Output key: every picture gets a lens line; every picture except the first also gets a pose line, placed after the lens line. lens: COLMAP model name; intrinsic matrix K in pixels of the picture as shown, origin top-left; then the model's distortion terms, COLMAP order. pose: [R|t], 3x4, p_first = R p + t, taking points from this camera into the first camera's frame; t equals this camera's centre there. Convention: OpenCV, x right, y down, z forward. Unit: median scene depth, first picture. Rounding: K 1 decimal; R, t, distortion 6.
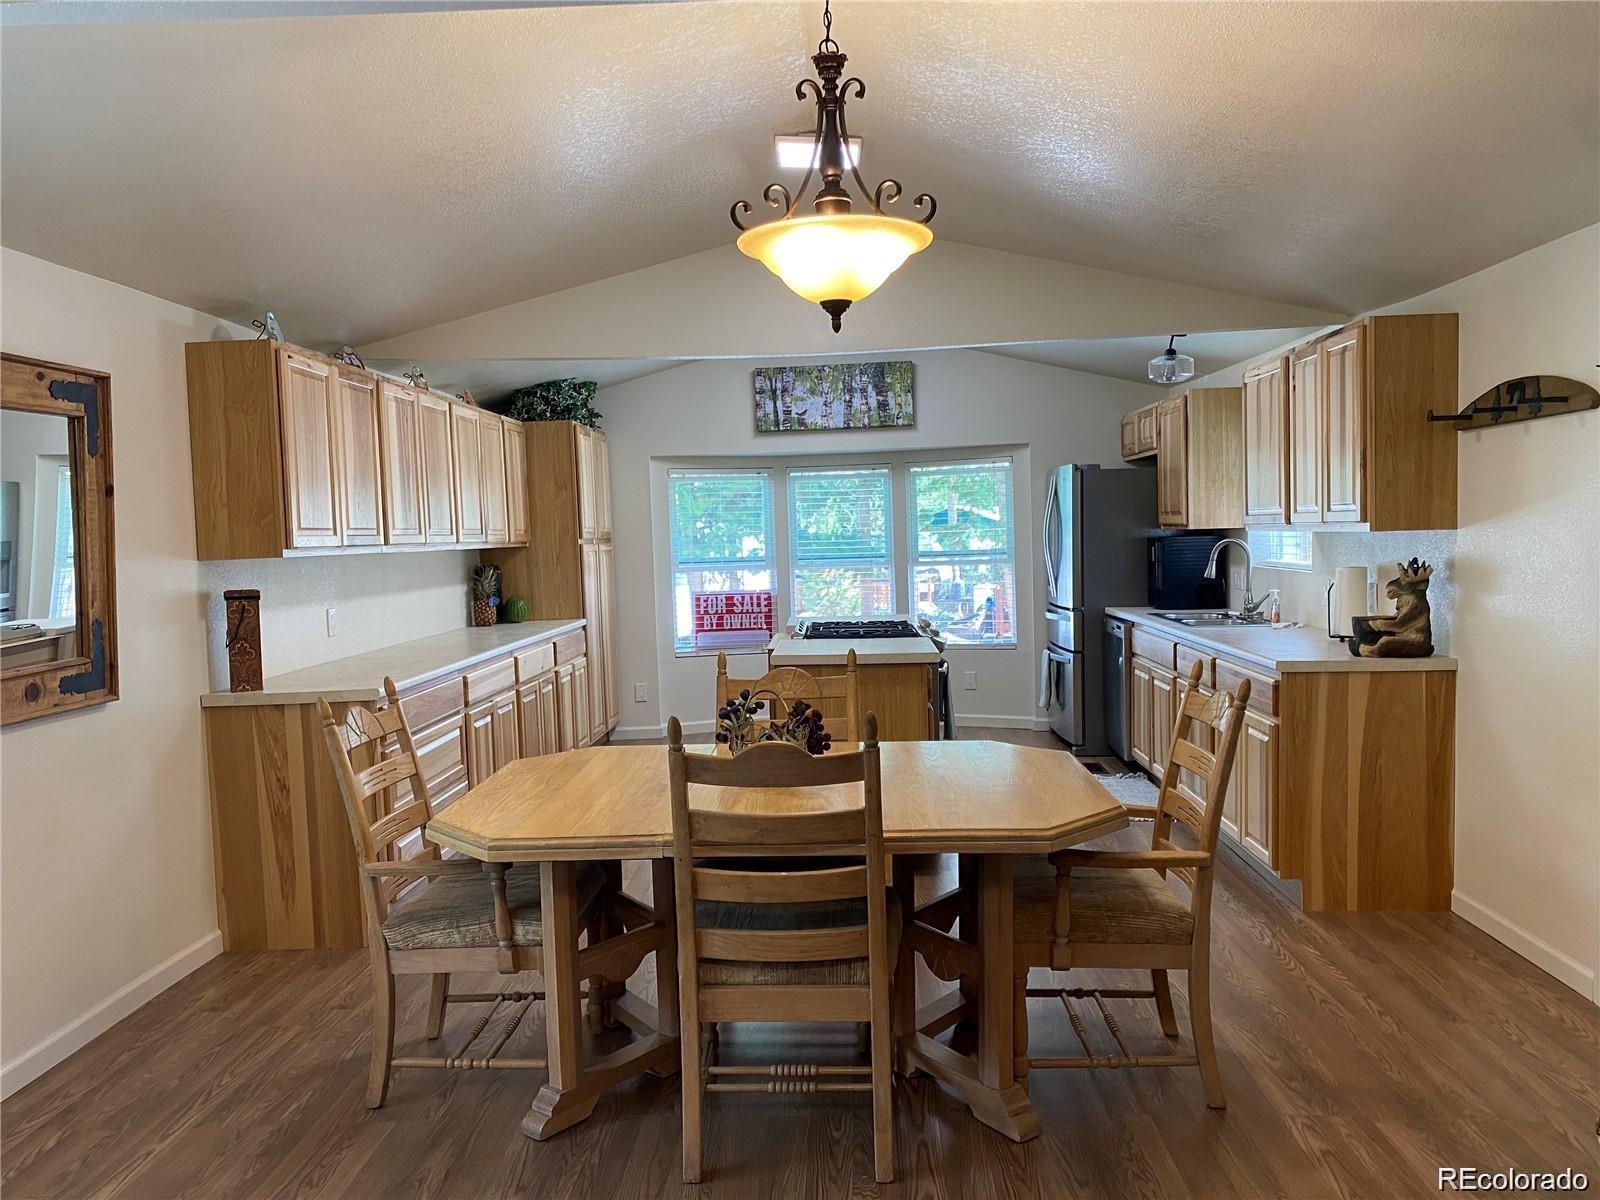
lens RADIAL K [[1196.6, 0, 800.0], [0, 1196.6, 600.0], [0, 0, 1]] dist [0.108856, -0.172733]
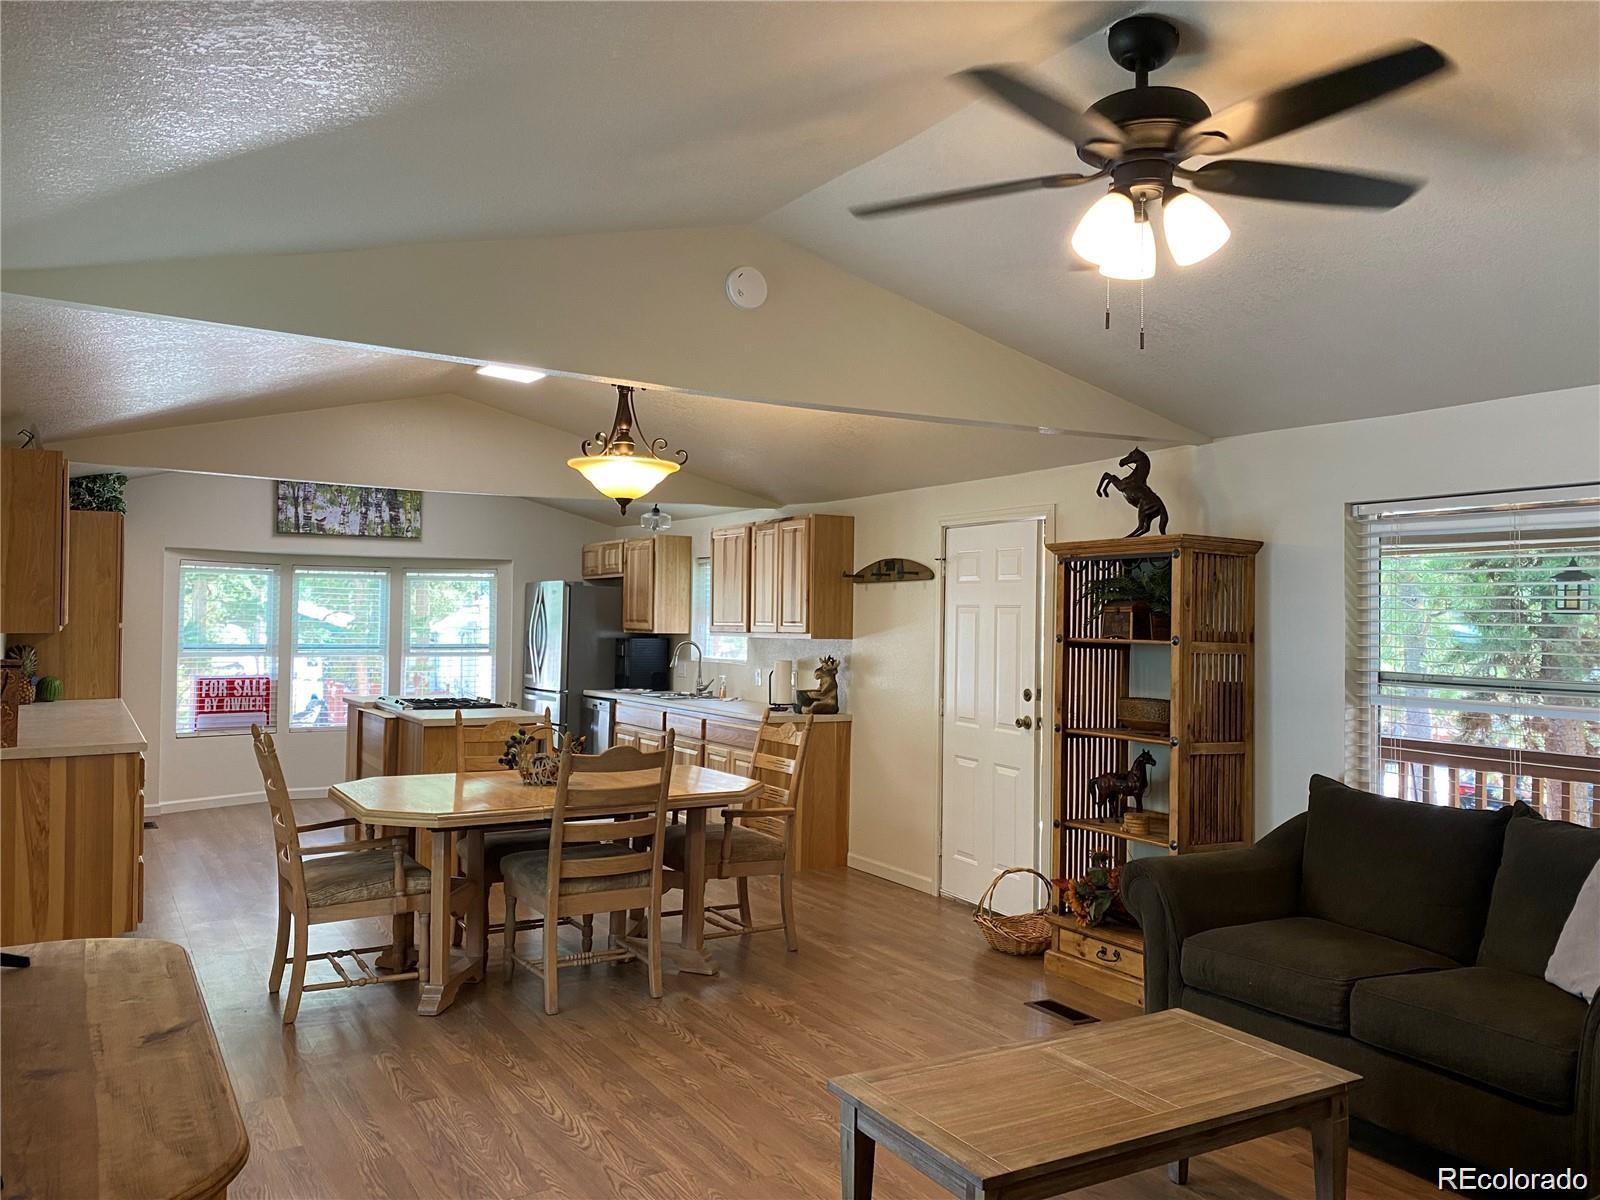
lens RADIAL K [[1196.6, 0, 800.0], [0, 1196.6, 600.0], [0, 0, 1]] dist [0.108856, -0.172733]
pose [[0.834437, 0.049005, 0.548920, -0.300458], [-0.002919, 0.996418, -0.084518, 0.019907], [-0.551095, 0.068923, 0.831591, -0.248454]]
